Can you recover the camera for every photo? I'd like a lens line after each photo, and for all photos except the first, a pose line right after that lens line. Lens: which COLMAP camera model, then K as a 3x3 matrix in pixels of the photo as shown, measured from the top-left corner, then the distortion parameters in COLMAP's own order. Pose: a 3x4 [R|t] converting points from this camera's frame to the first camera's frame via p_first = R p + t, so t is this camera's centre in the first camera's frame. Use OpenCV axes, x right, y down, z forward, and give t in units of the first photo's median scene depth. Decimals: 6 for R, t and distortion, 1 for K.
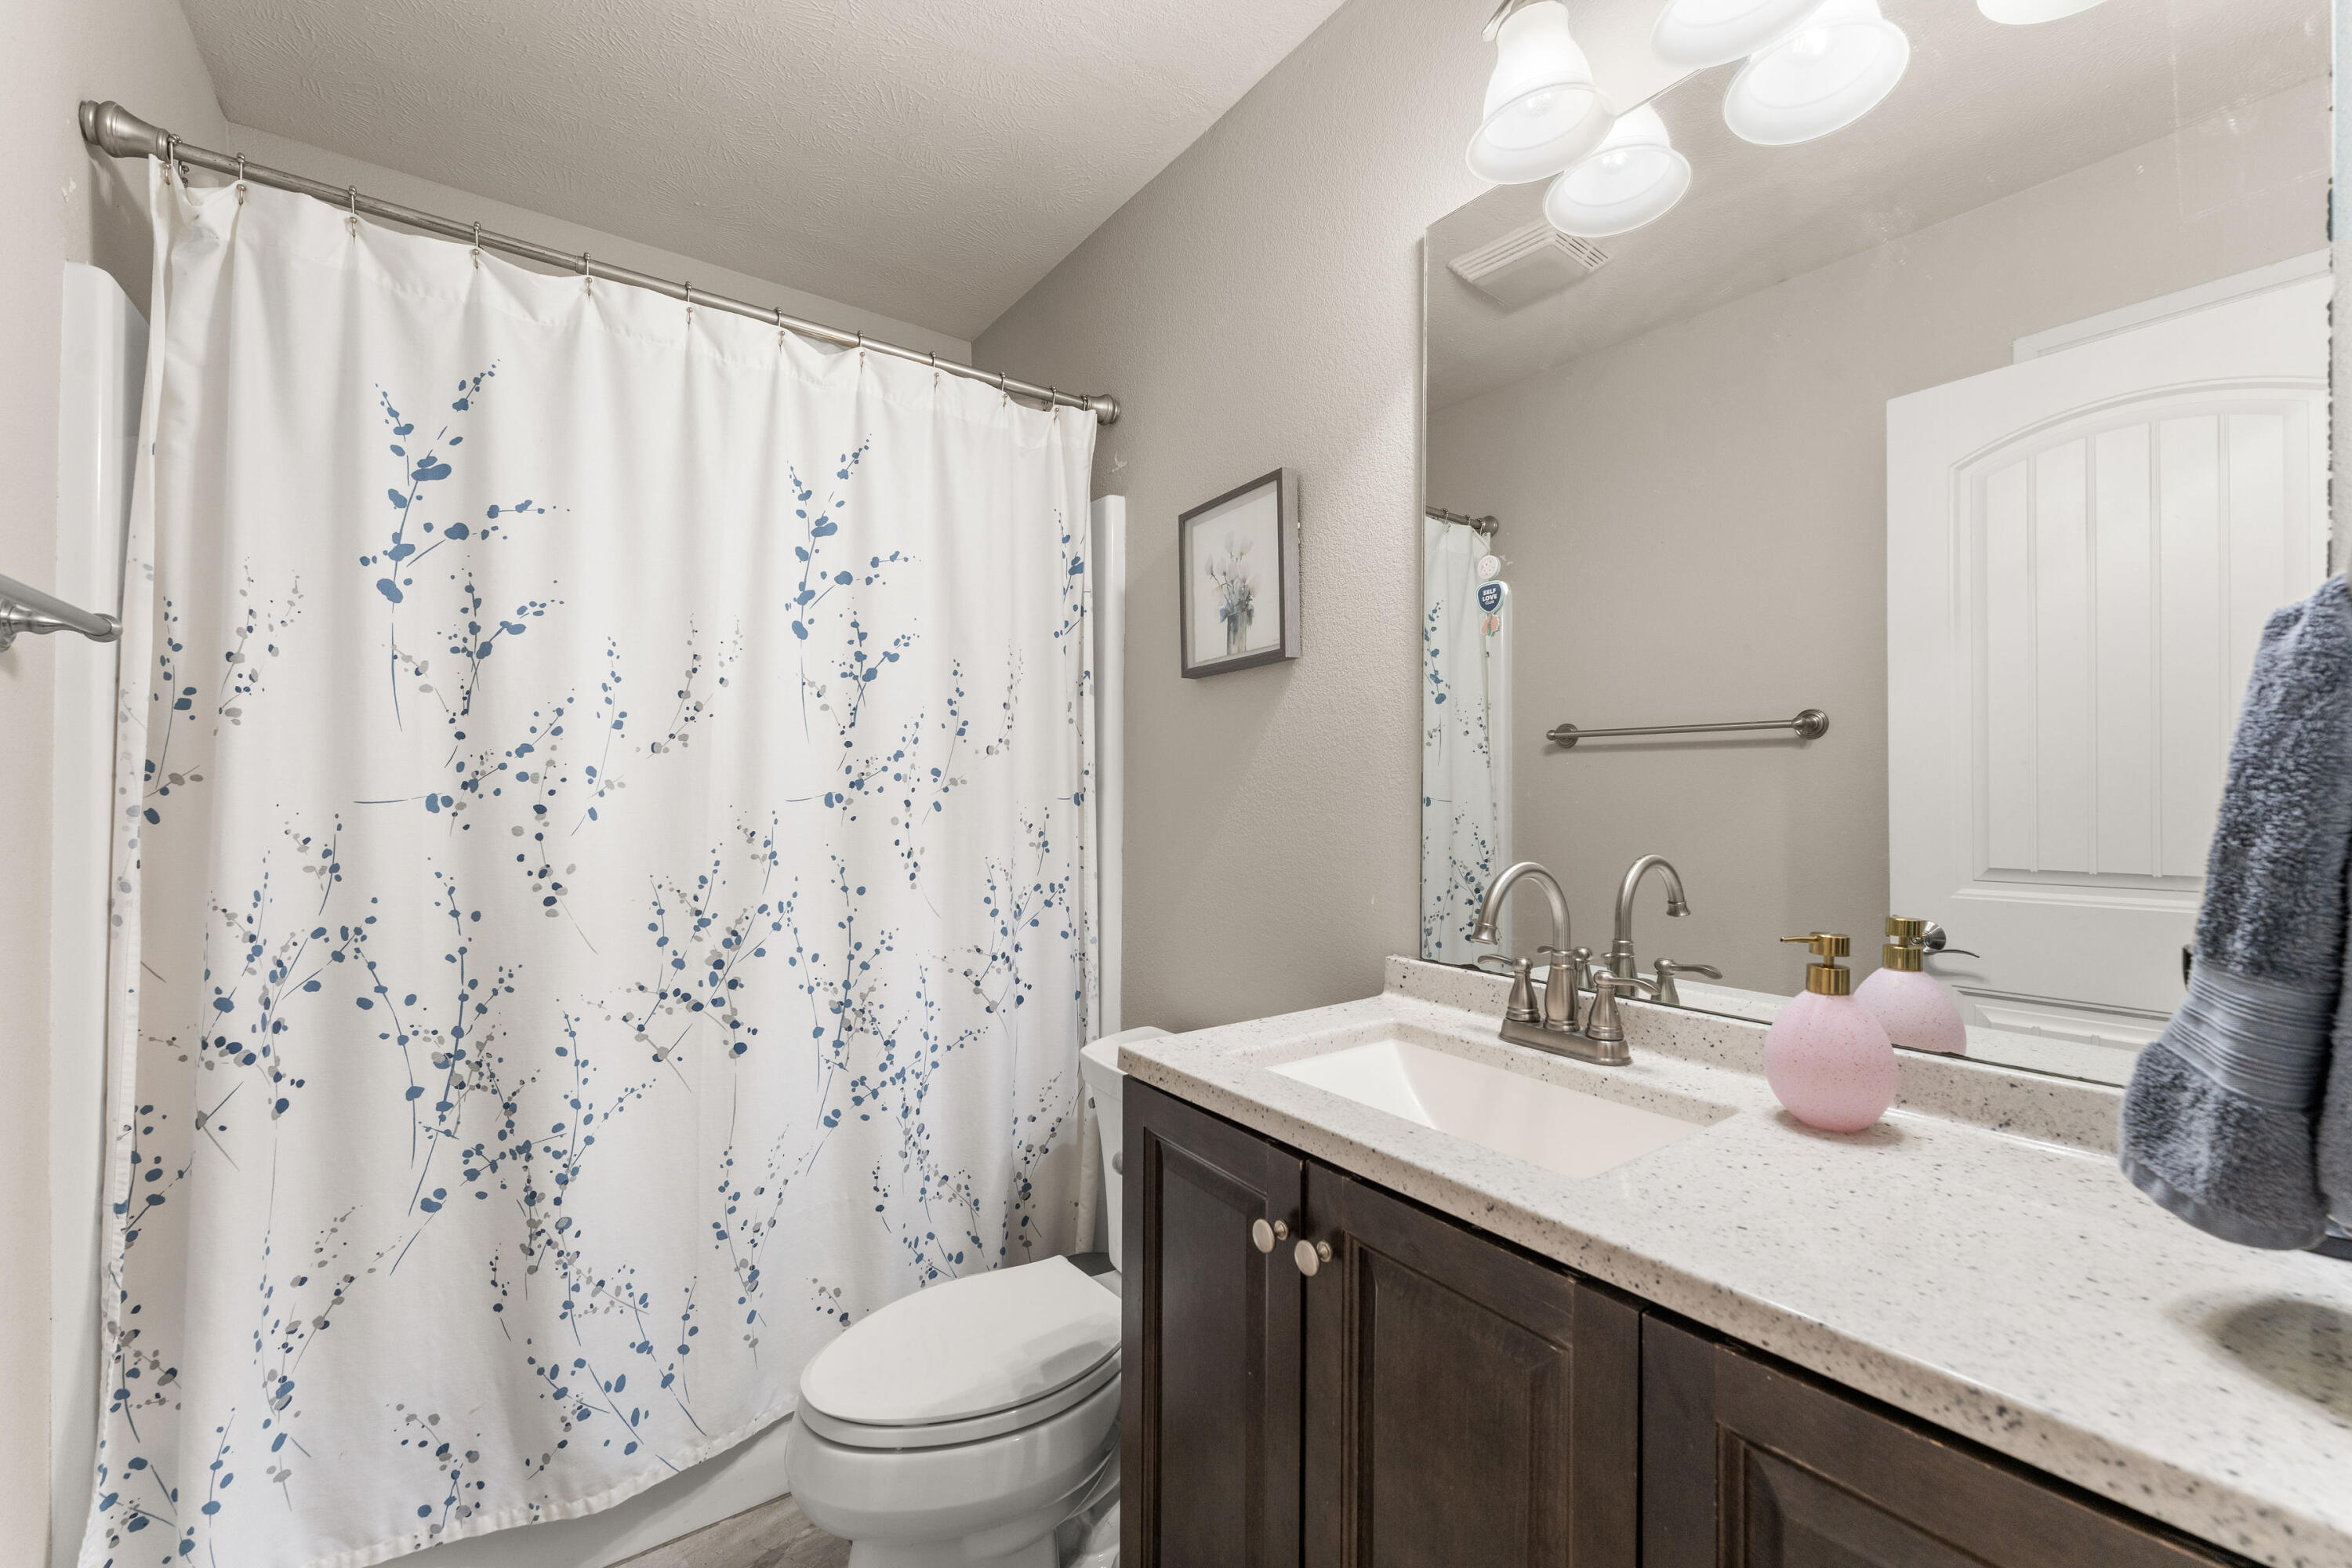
lens RADIAL K [[937.9, 0, 1177.1], [0, 937.9, 785.0], [0, 0, 1]] dist [0.001424, -0.000044]
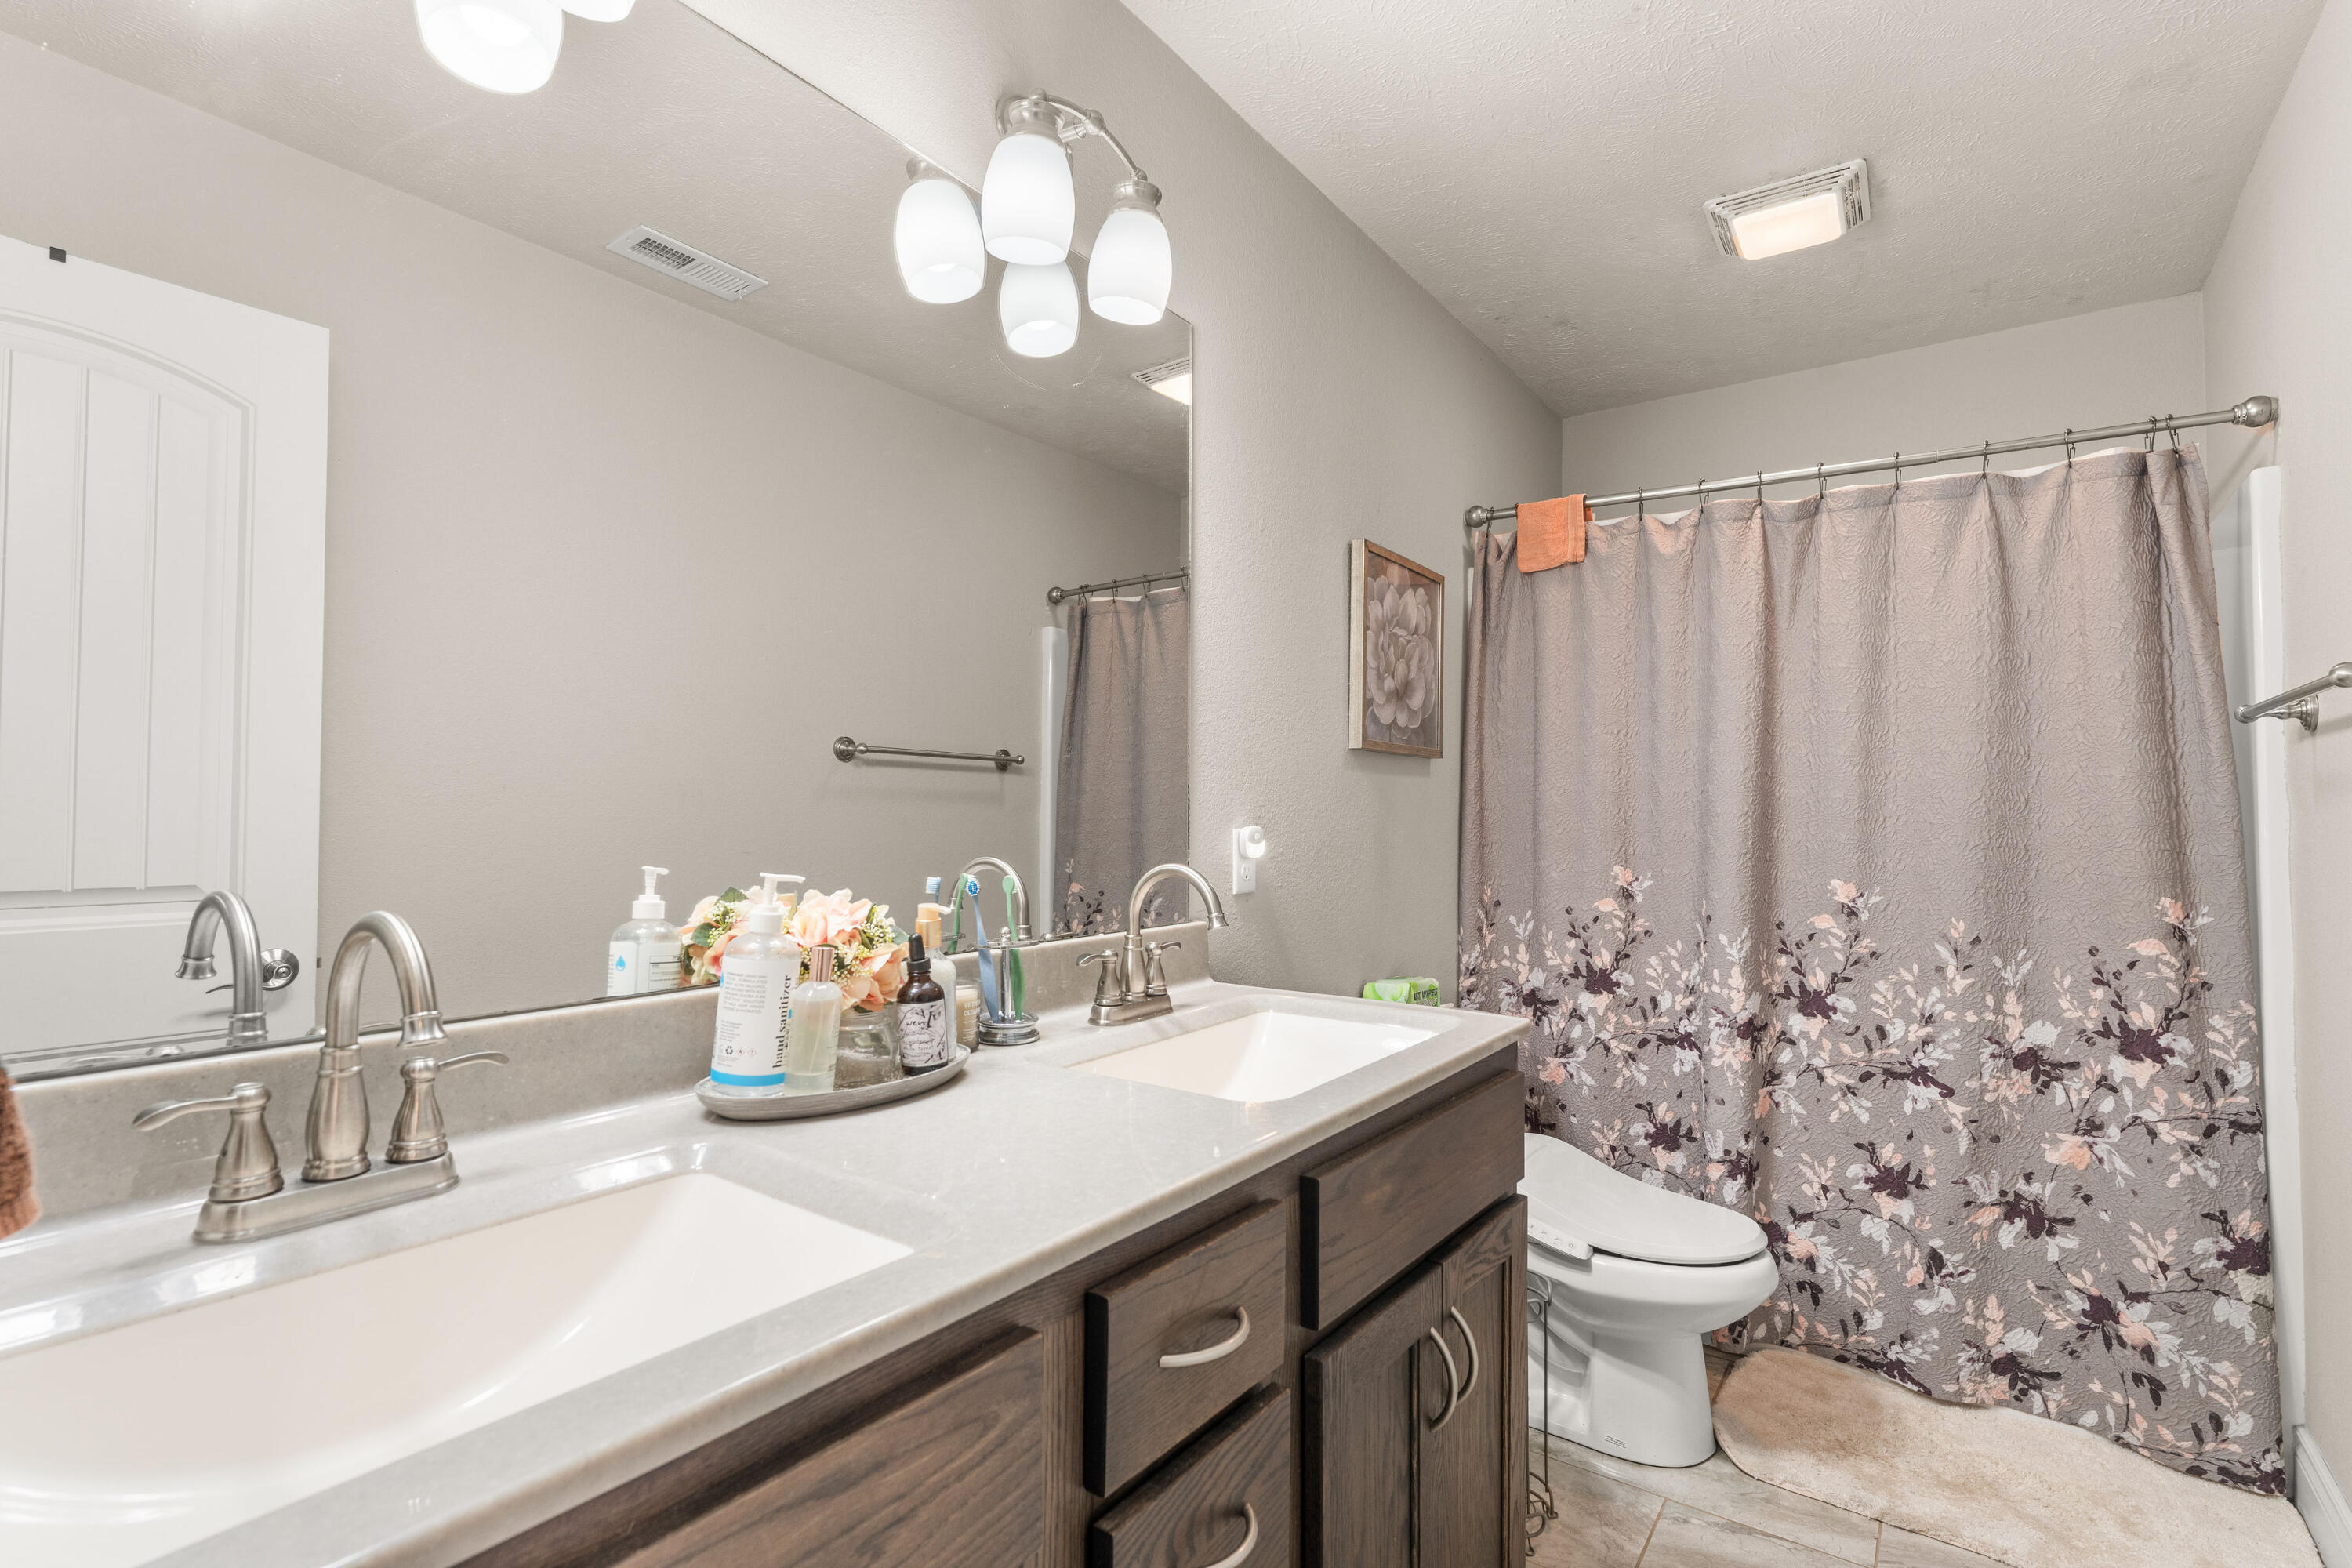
lens RADIAL K [[1103.2, 0, 1177.6], [0, 1103.2, 788.8], [0, 0, 1]] dist [0.000180, 0.000010]
pose [[-0.310203, 0.017896, 0.950502, -0.872863], [-0.021254, 0.999442, -0.025754, 0.016165], [-0.950433, -0.028191, -0.309650, 1.049502]]
